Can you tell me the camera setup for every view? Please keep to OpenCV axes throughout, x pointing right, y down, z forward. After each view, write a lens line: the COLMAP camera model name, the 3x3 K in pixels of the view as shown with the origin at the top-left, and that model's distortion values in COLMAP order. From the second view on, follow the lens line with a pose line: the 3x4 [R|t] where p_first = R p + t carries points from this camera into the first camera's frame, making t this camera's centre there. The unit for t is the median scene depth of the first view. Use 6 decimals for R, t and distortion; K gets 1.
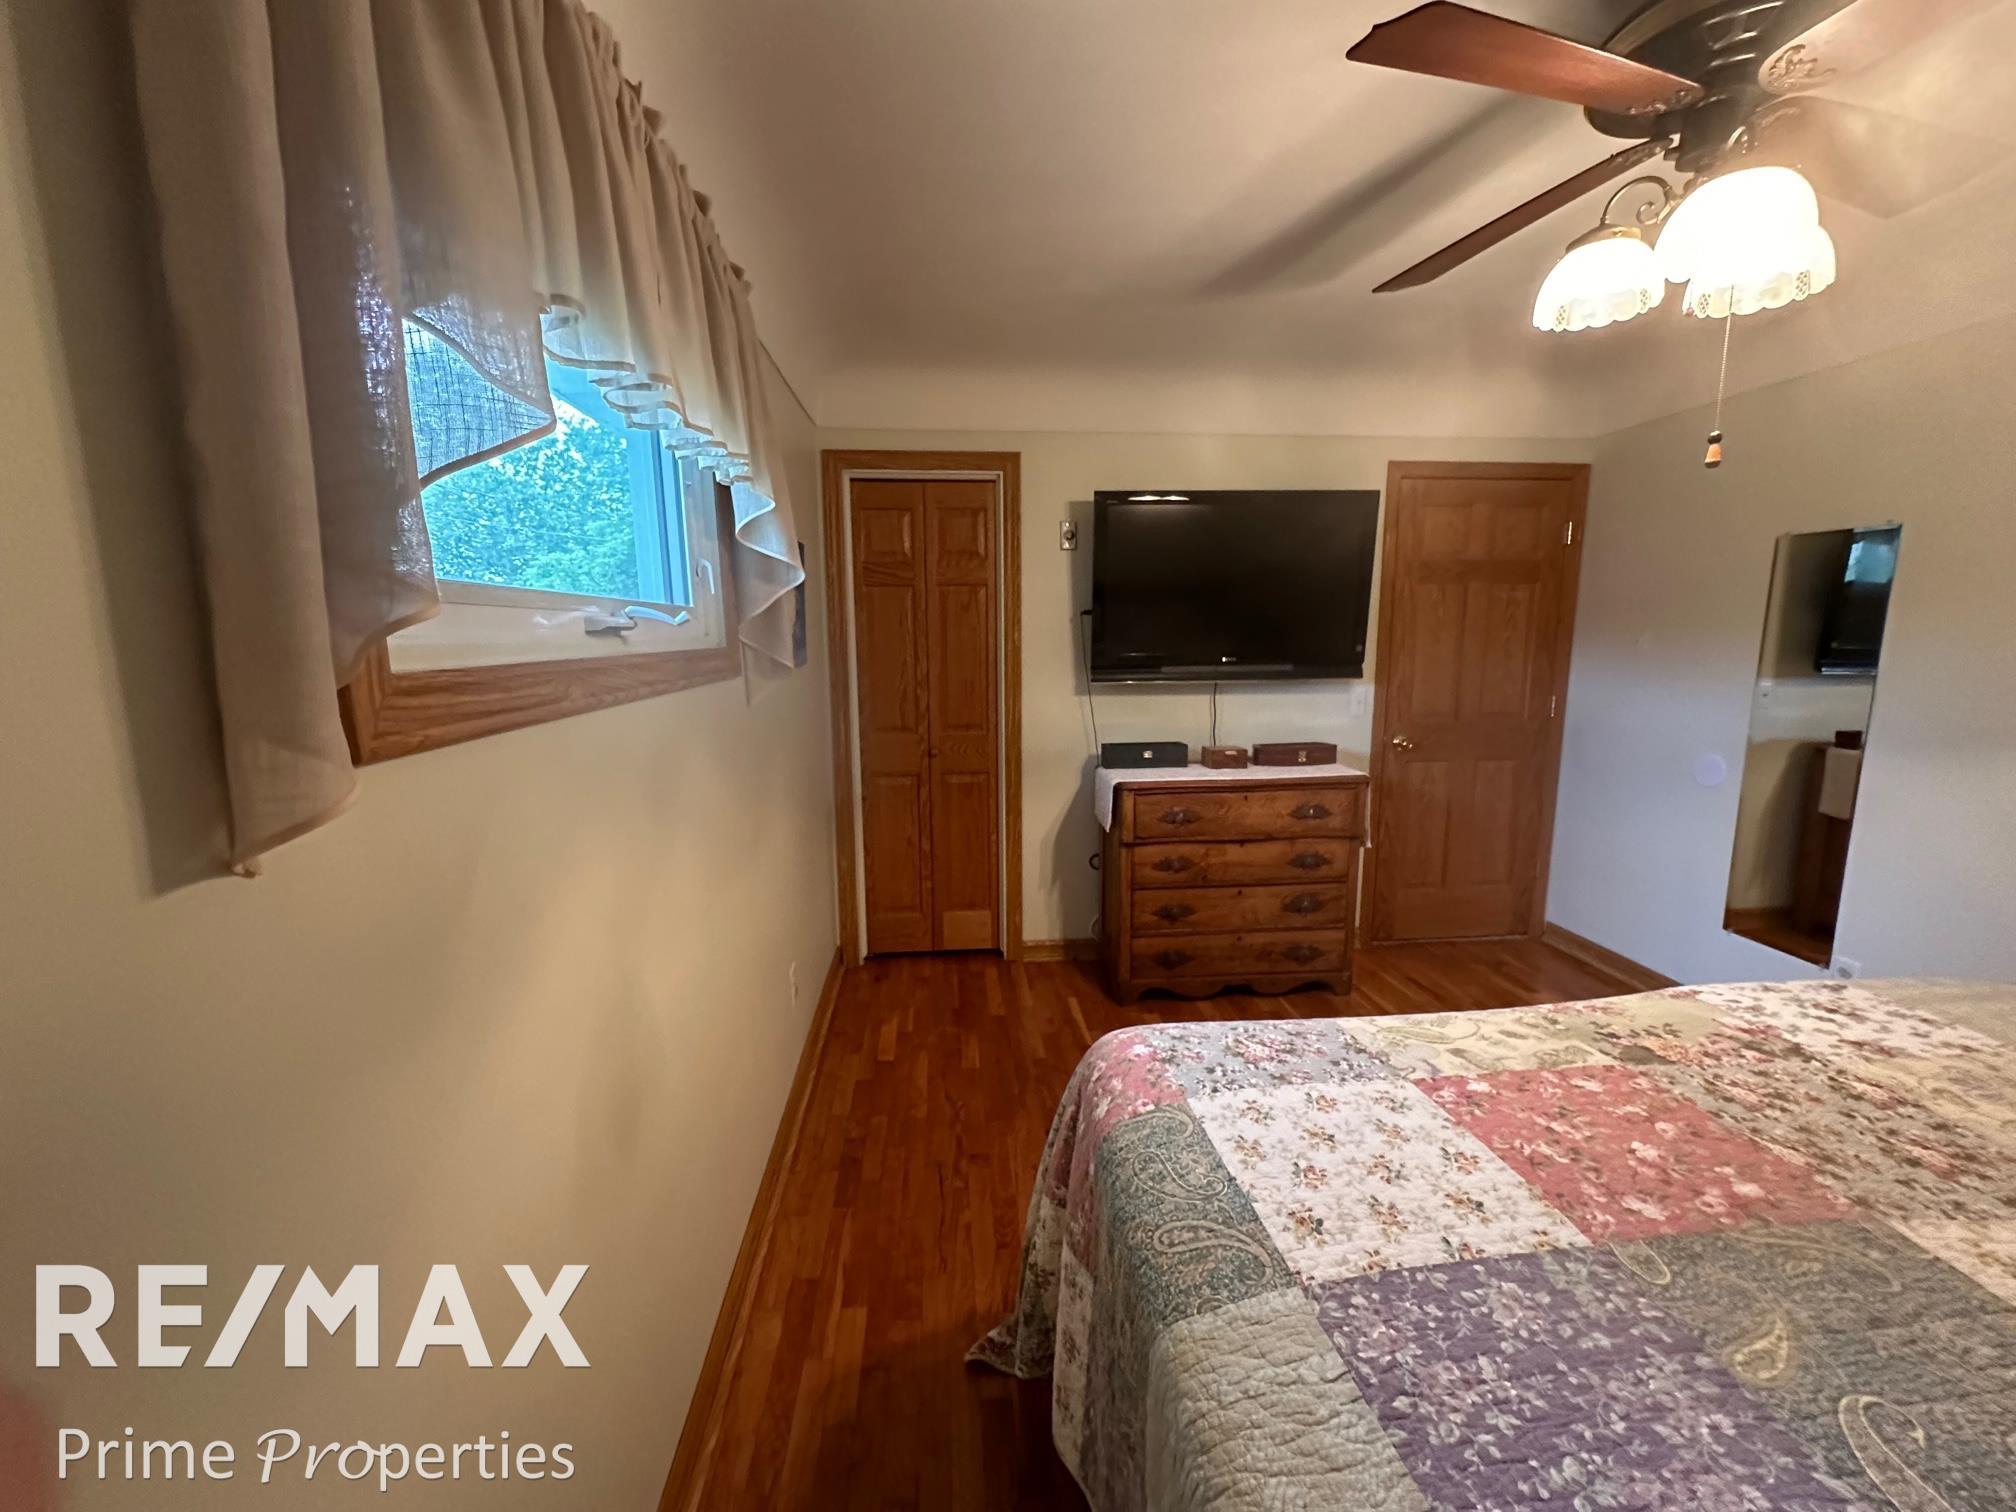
lens RADIAL K [[805.2, 0, 1006.7], [0, 805.2, 758.5], [0, 0, 1]] dist [-0.003947, 0.000855]
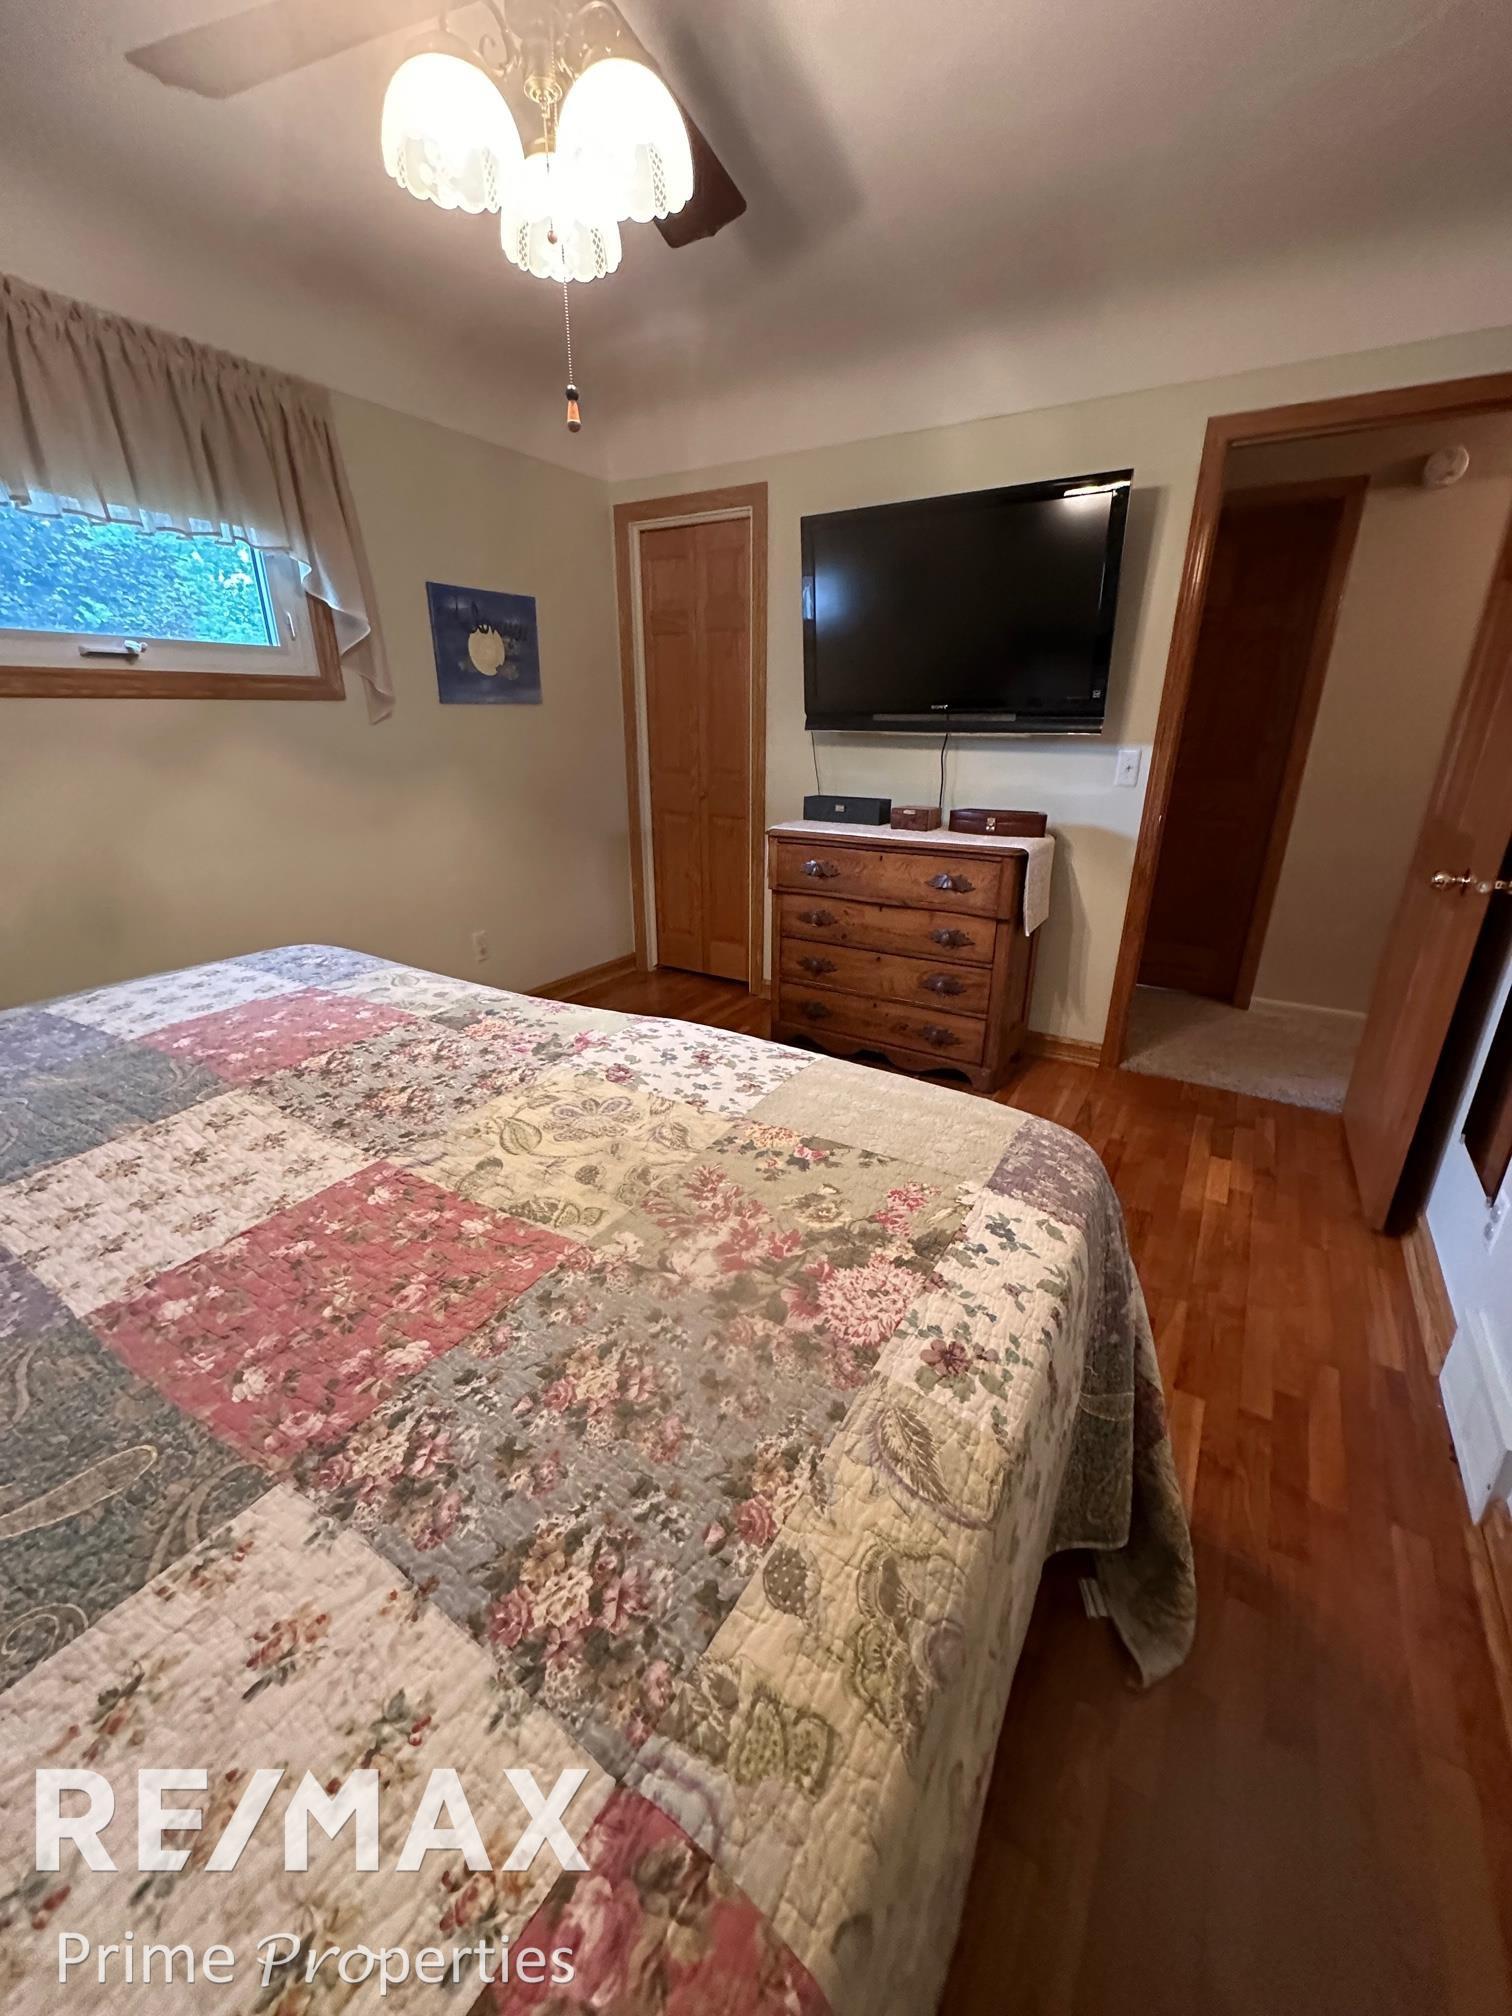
lens RADIAL K [[805.2, 0, 764.2], [0, 805.2, 1014.0], [0, 0, 1]] dist [-0.003947, 0.000855]
pose [[0.805252, 0.219580, -0.550775, 1.695285], [-0.101873, 0.966323, 0.236307, 0.035882], [0.584115, -0.134177, 0.800504, 0.309974]]
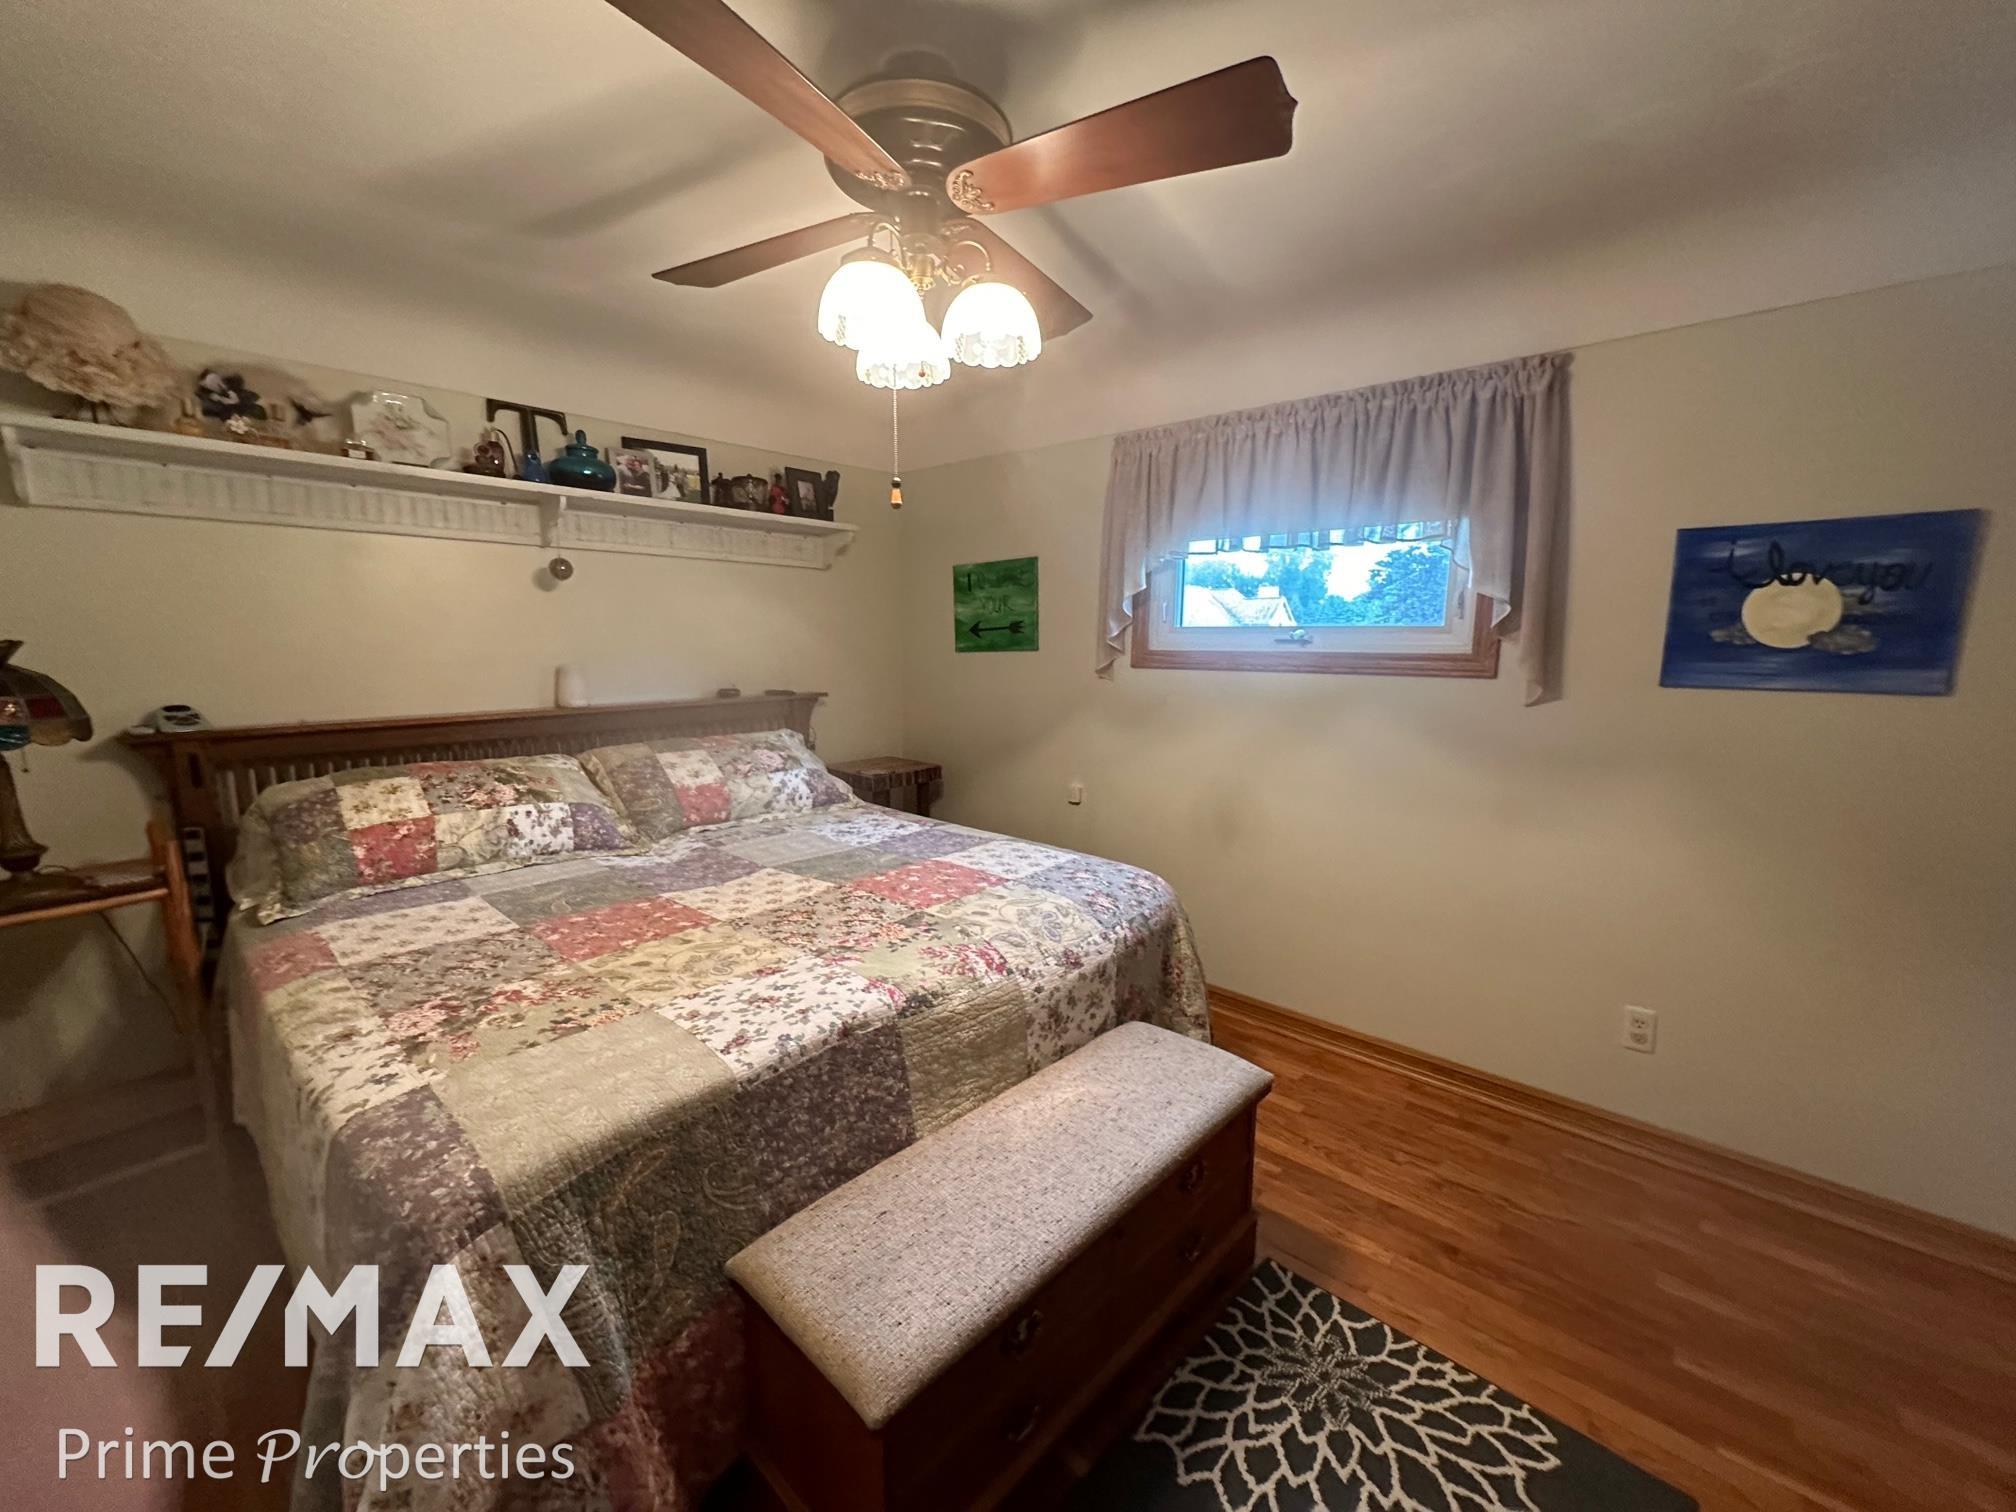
lens RADIAL K [[805.2, 0, 993.4], [0, 805.2, 745.9], [0, 0, 1]] dist [-0.003947, 0.000855]
pose [[-0.739819, 0.096720, -0.665817, 1.584847], [-0.100520, 0.962616, 0.251526, -0.339692], [0.665254, 0.253012, -0.702440, 1.994615]]
